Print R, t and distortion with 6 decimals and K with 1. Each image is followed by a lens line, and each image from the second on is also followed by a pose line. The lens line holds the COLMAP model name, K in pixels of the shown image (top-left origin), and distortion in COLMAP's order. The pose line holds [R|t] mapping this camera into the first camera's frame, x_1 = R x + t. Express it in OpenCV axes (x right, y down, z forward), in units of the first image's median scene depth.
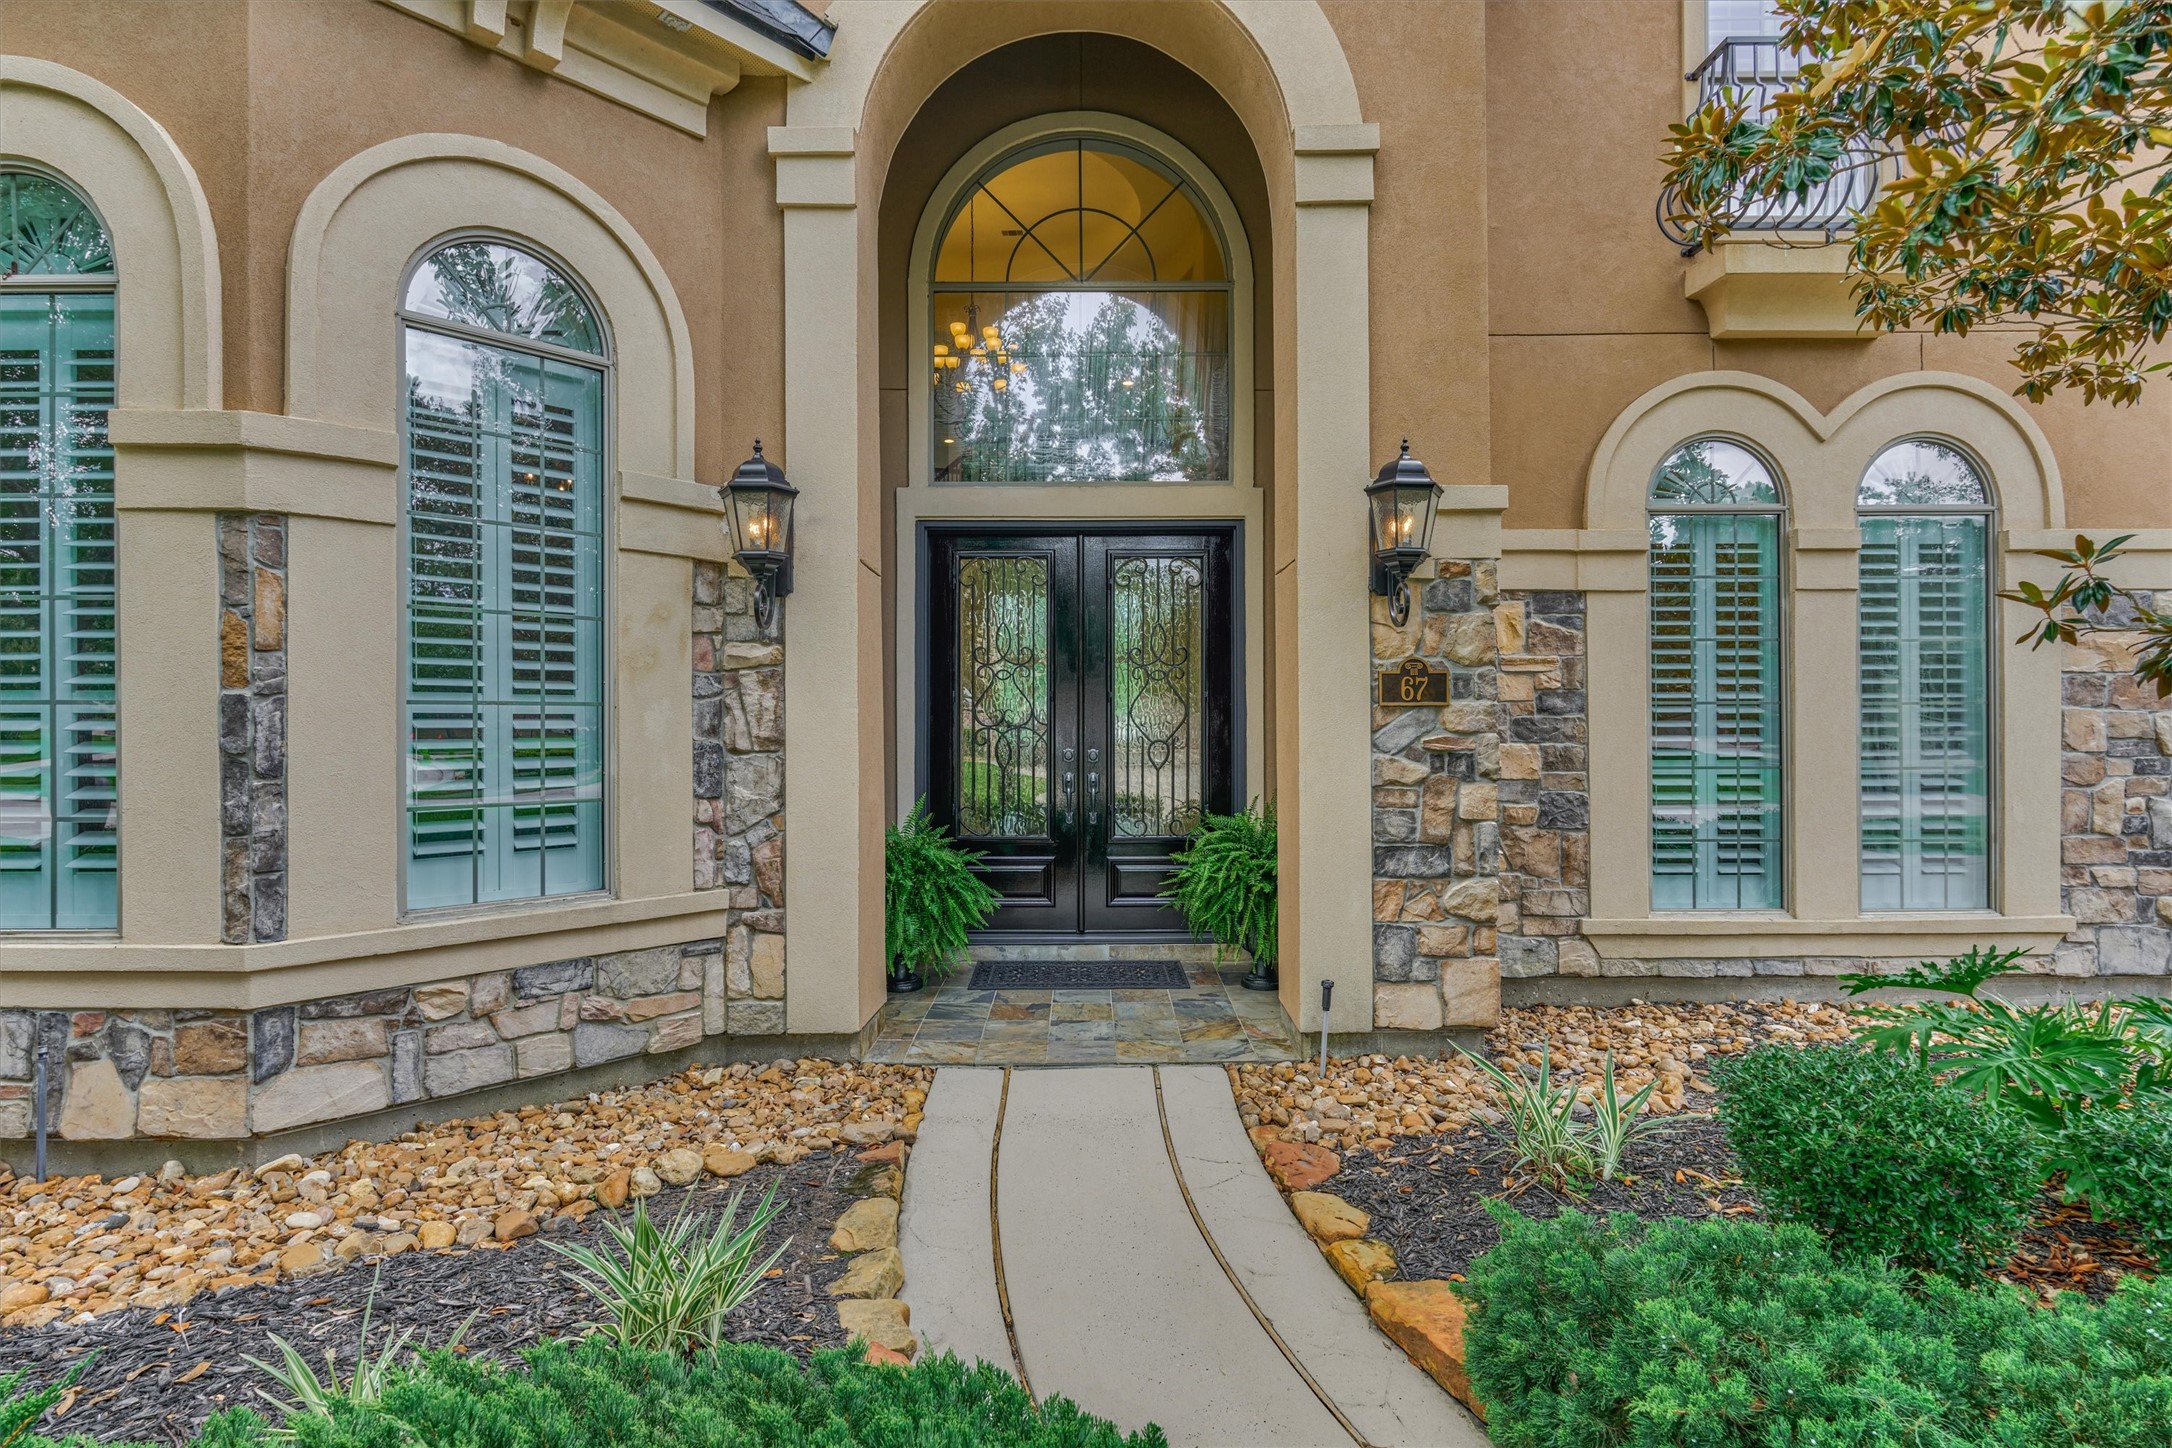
lens RADIAL K [[925.4, 0, 1129.8], [0, 925.4, 723.3], [0, 0, 1]] dist [0.001447, 0.000277]
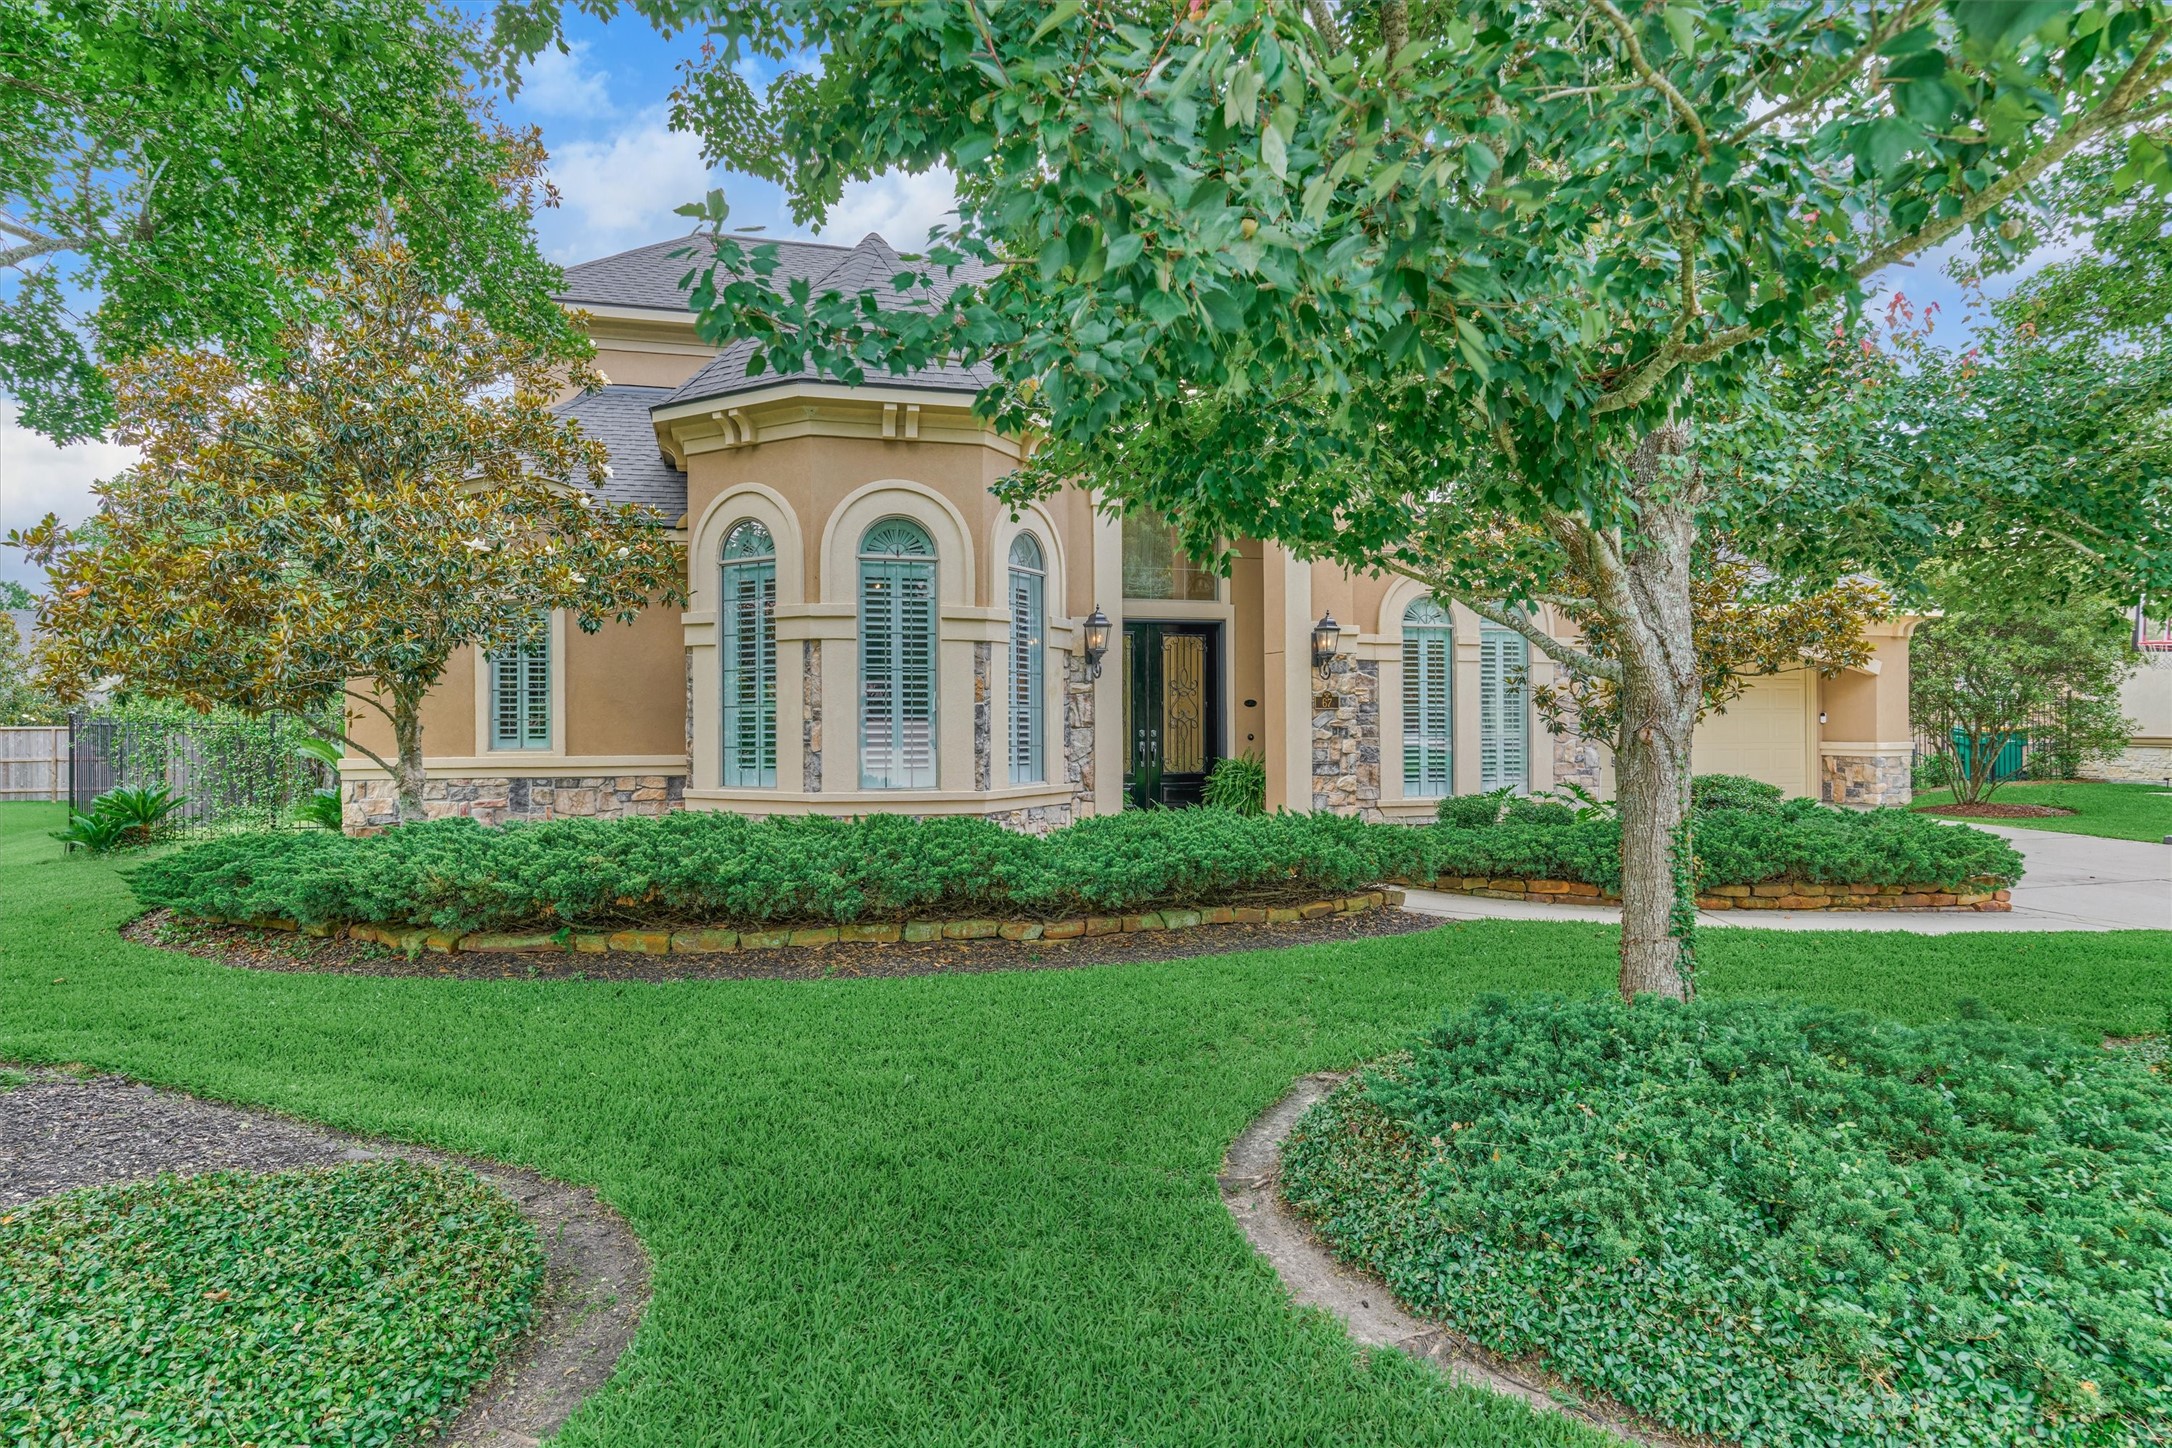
lens RADIAL K [[961.6, 0, 1086.0], [0, 961.6, 724.0], [0, 0, 1]] dist [0.001565, 0.000378]
pose [[0.971134, -0.001218, 0.238531, -1.004628], [0.001975, 0.999994, -0.002936, 0.029265], [-0.238526, 0.003322, 0.971130, -1.476128]]
